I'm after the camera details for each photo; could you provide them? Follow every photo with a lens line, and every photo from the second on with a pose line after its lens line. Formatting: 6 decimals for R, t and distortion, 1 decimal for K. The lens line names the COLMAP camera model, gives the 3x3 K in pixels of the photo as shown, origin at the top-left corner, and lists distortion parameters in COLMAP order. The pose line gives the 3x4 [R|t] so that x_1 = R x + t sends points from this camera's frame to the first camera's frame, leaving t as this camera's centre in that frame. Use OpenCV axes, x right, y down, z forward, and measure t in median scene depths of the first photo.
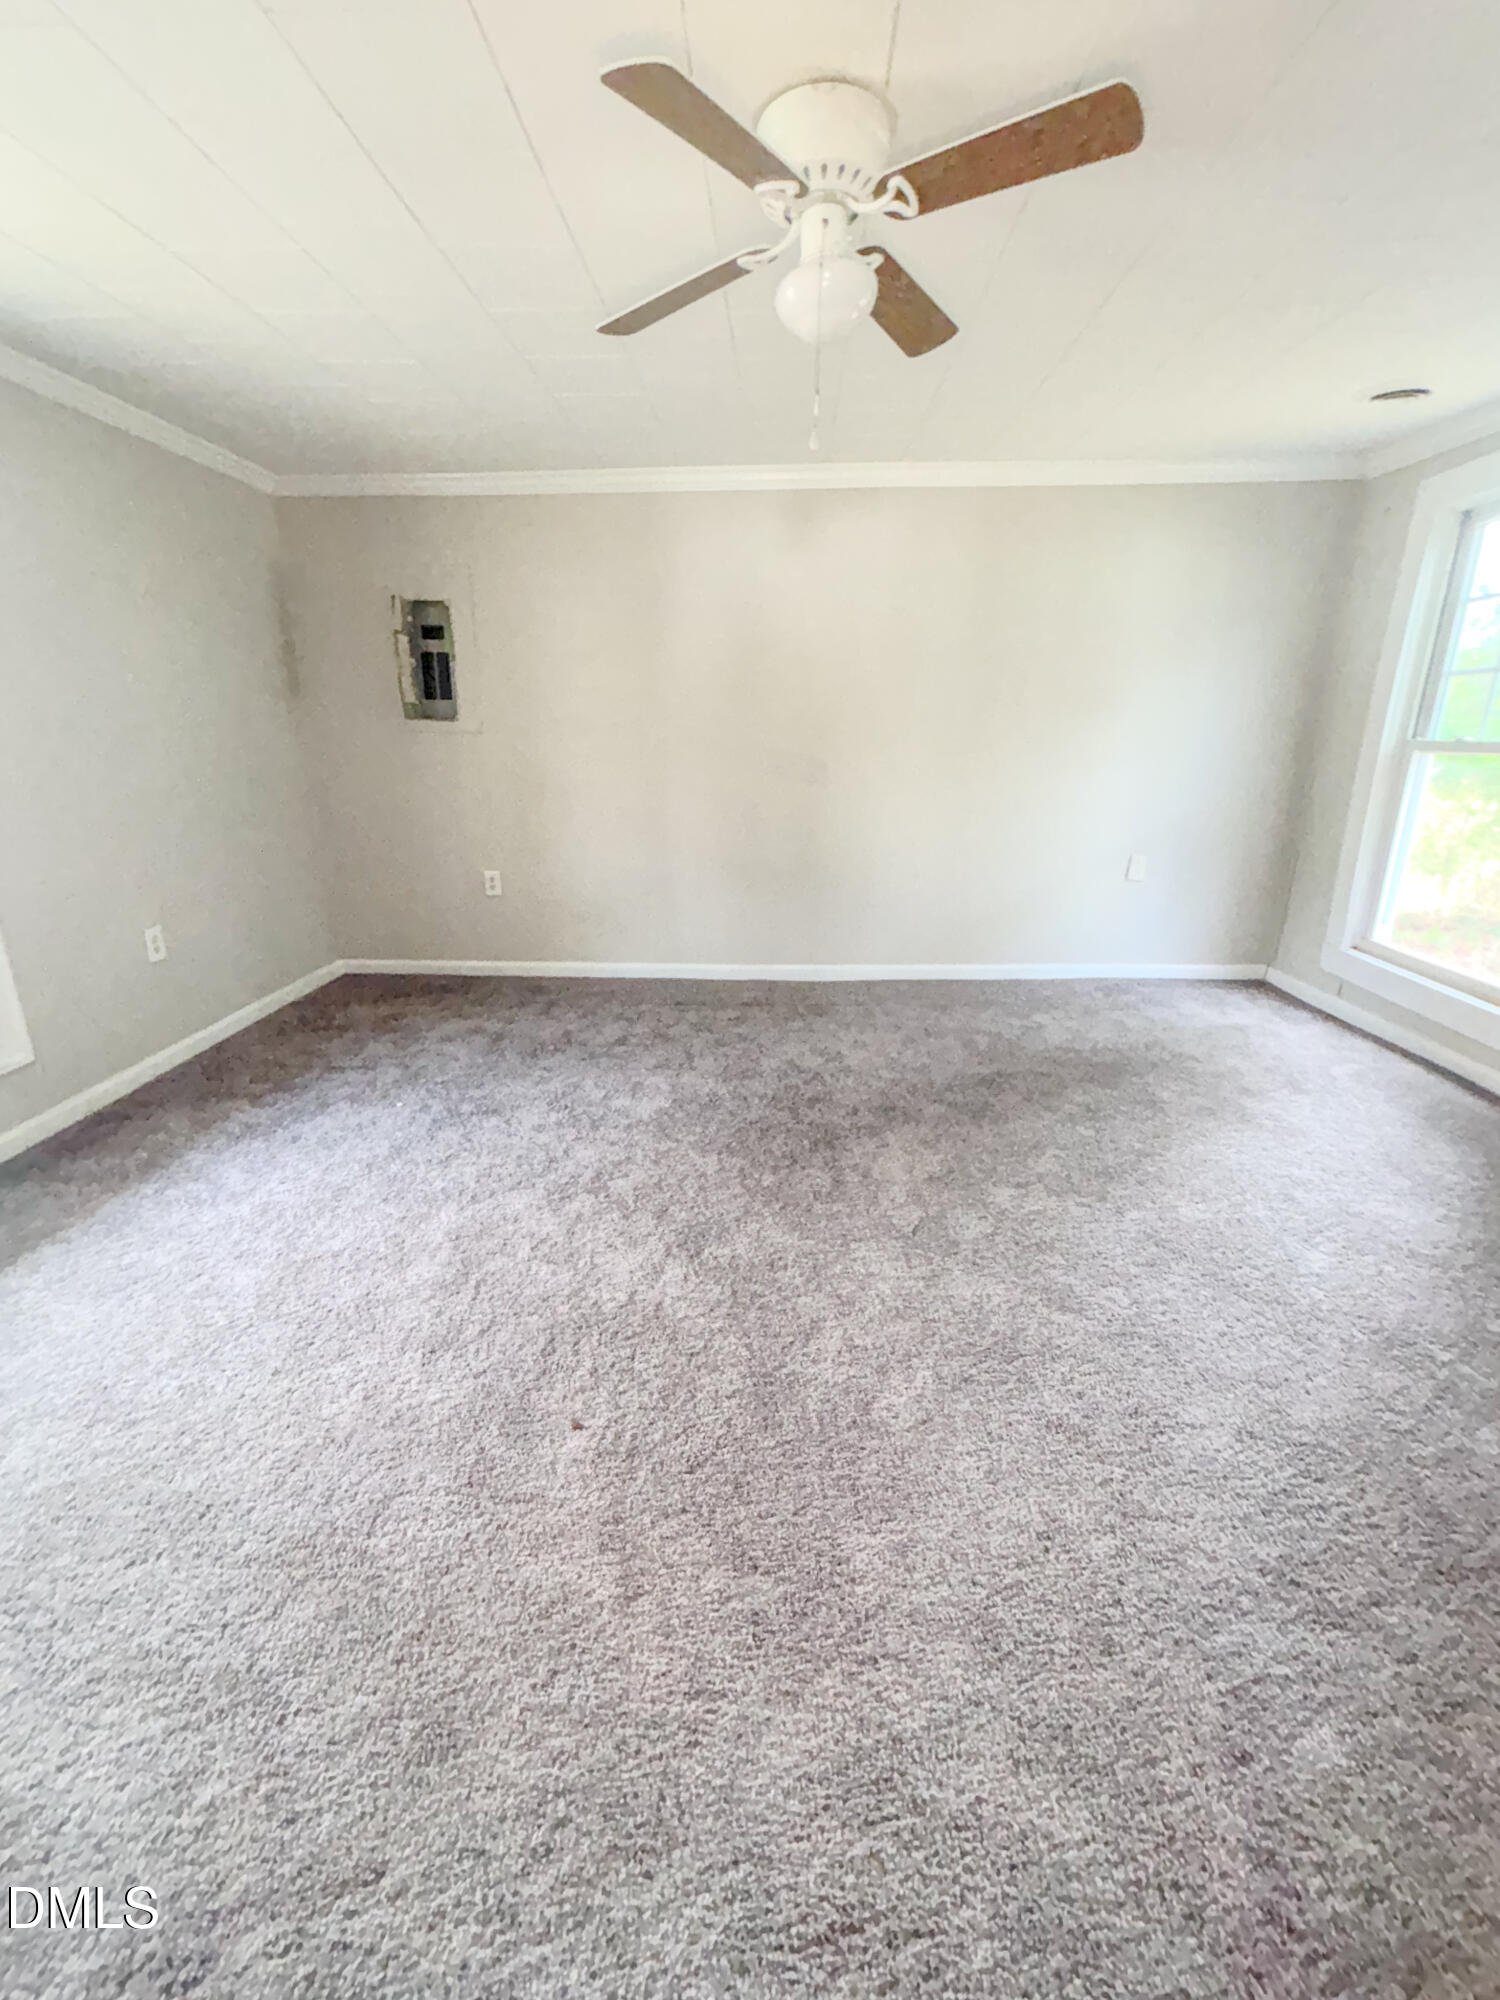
lens RADIAL K [[818.8, 0, 751.8], [0, 818.8, 999.8], [0, 0, 1]] dist [0.001918, 0.000060]
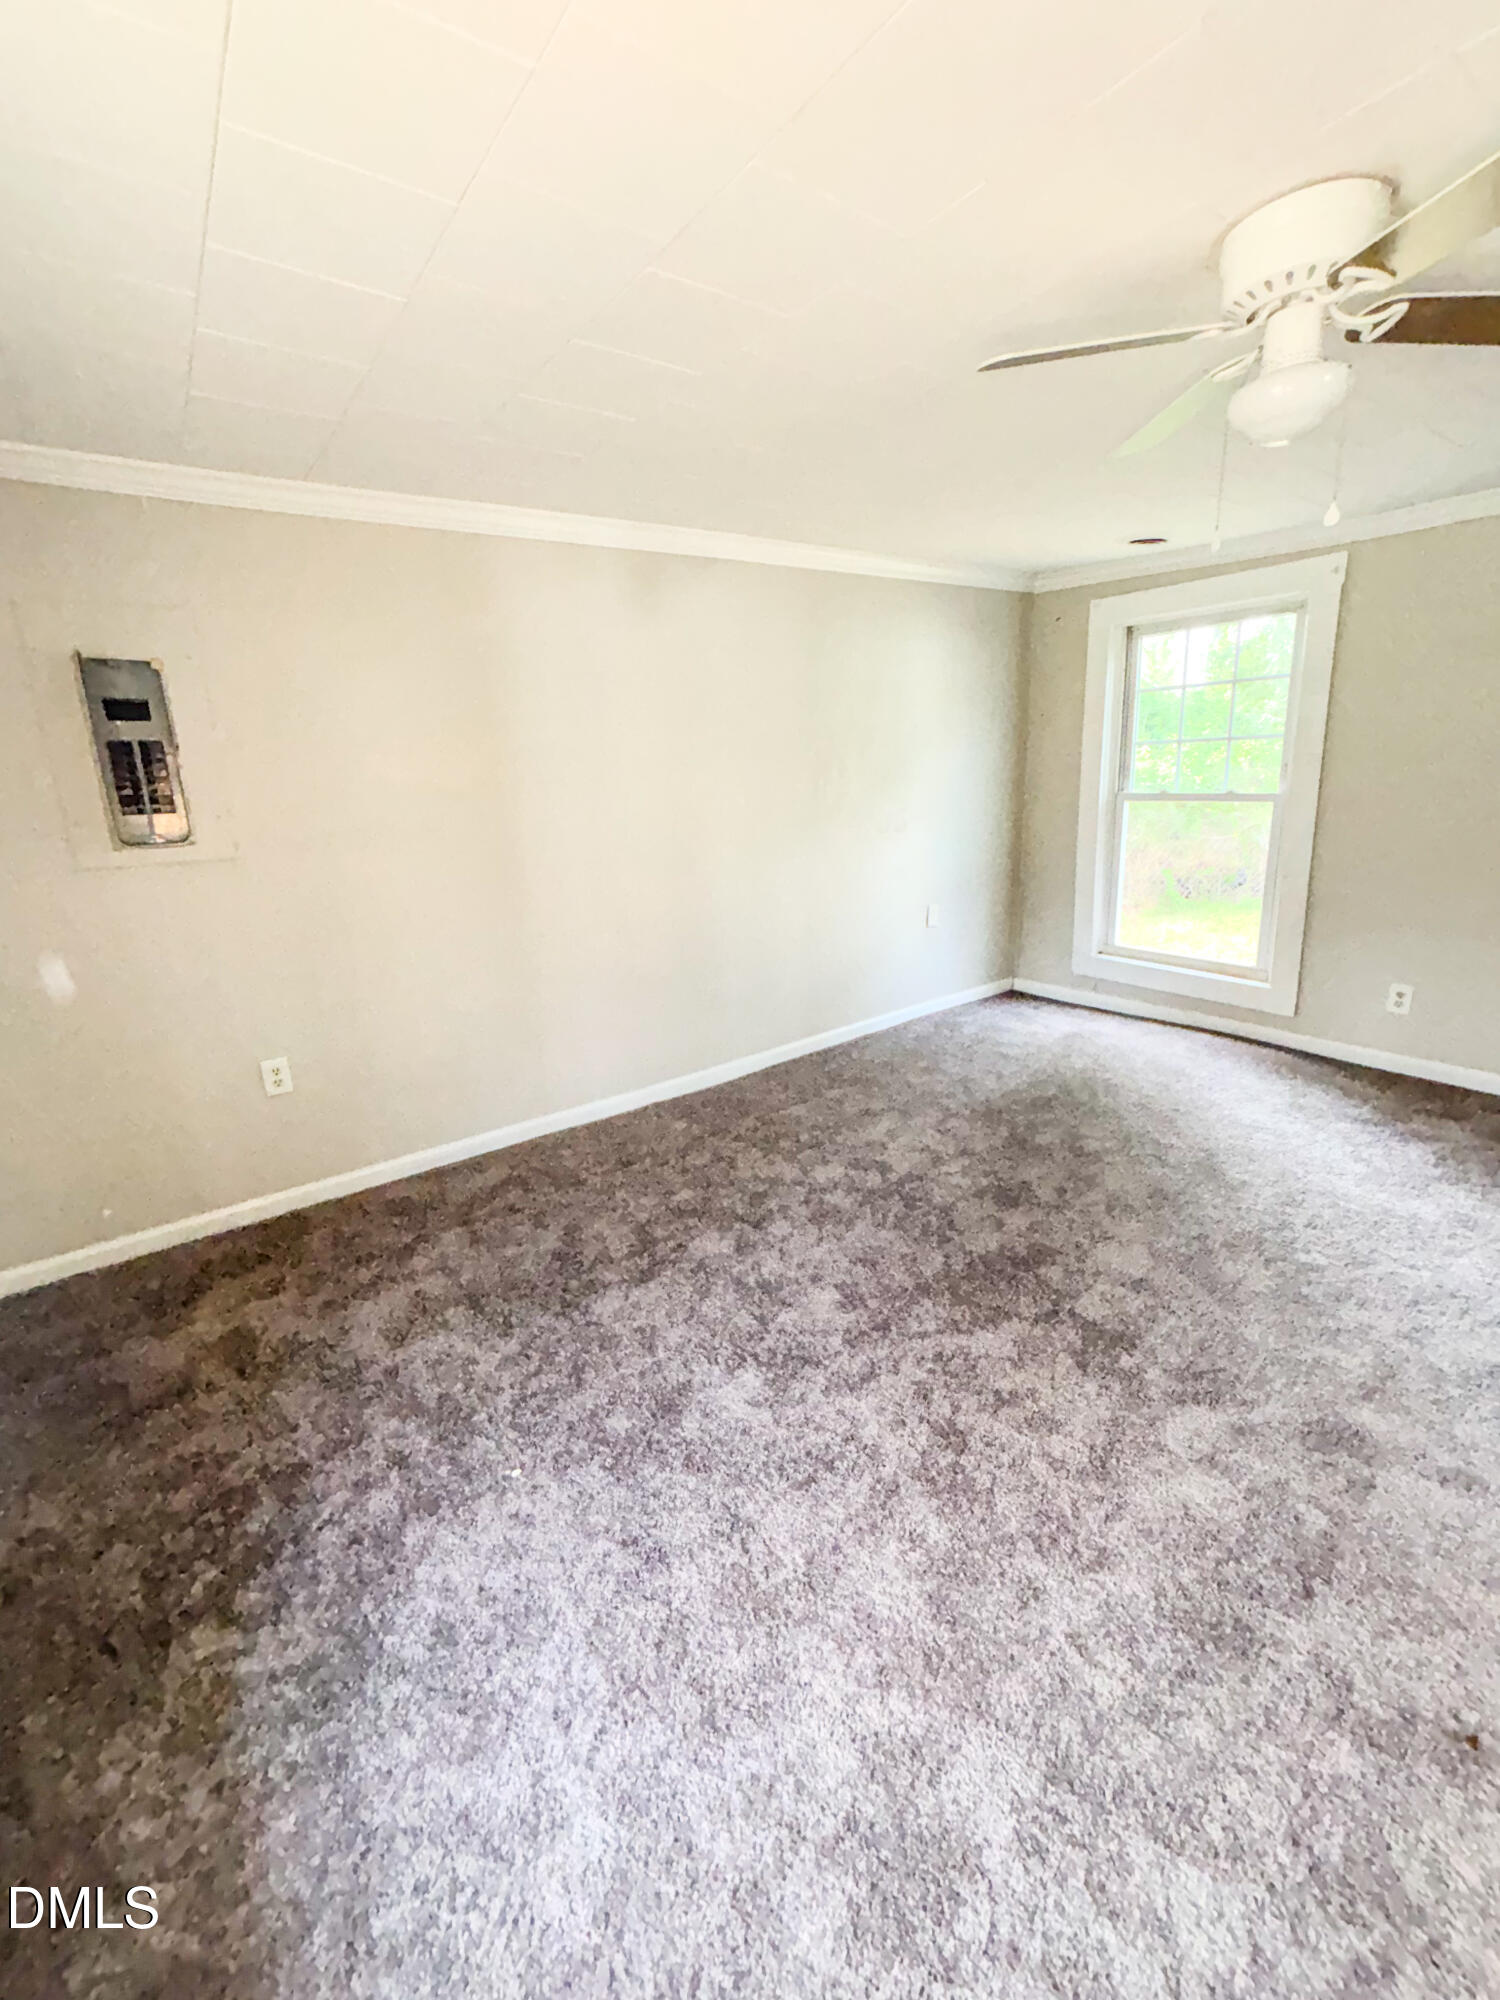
lens RADIAL K [[811.1, 0, 742.8], [0, 811.1, 1001.7], [0, 0, 1]] dist [0.002282, 0.000589]
pose [[0.793716, -0.207000, 0.571984, -0.827378], [0.233395, 0.971982, 0.027888, -0.285274], [-0.561731, 0.111363, 0.819791, 0.522568]]
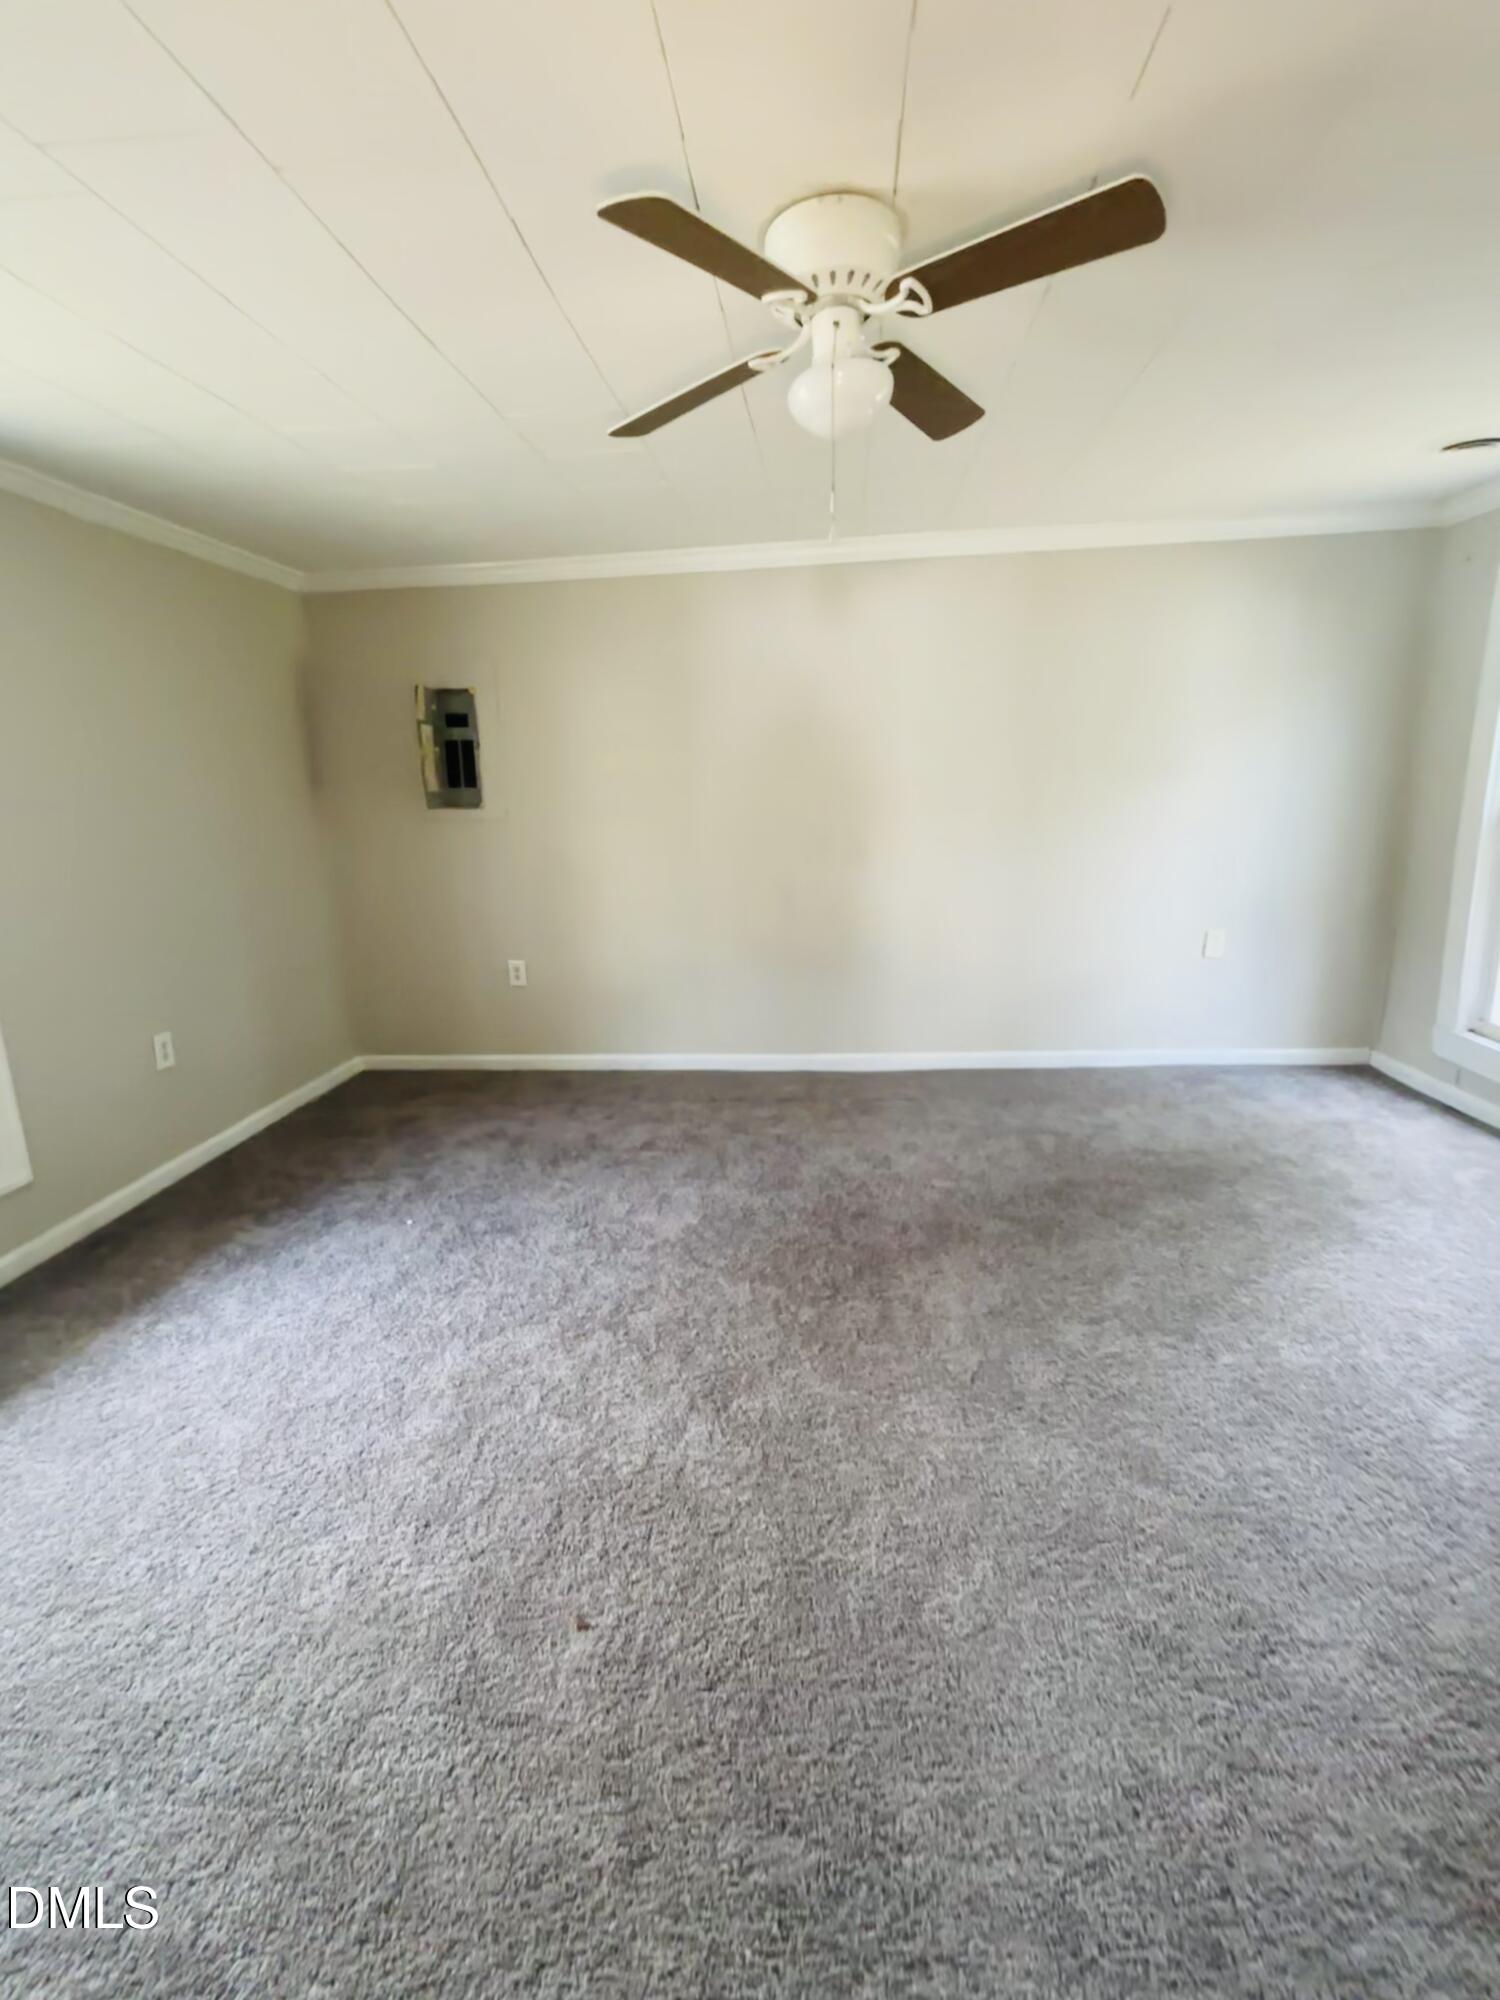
lens RADIAL K [[877.4, 0, 752.0], [0, 877.4, 1003.3], [0, 0, 1]] dist [0.002029, -0.000164]
pose [[0.998332, -0.017629, -0.054985, 0.023172], [0.013145, 0.996638, -0.080870, -0.048021], [0.056225, 0.080012, 0.995207, 0.019728]]
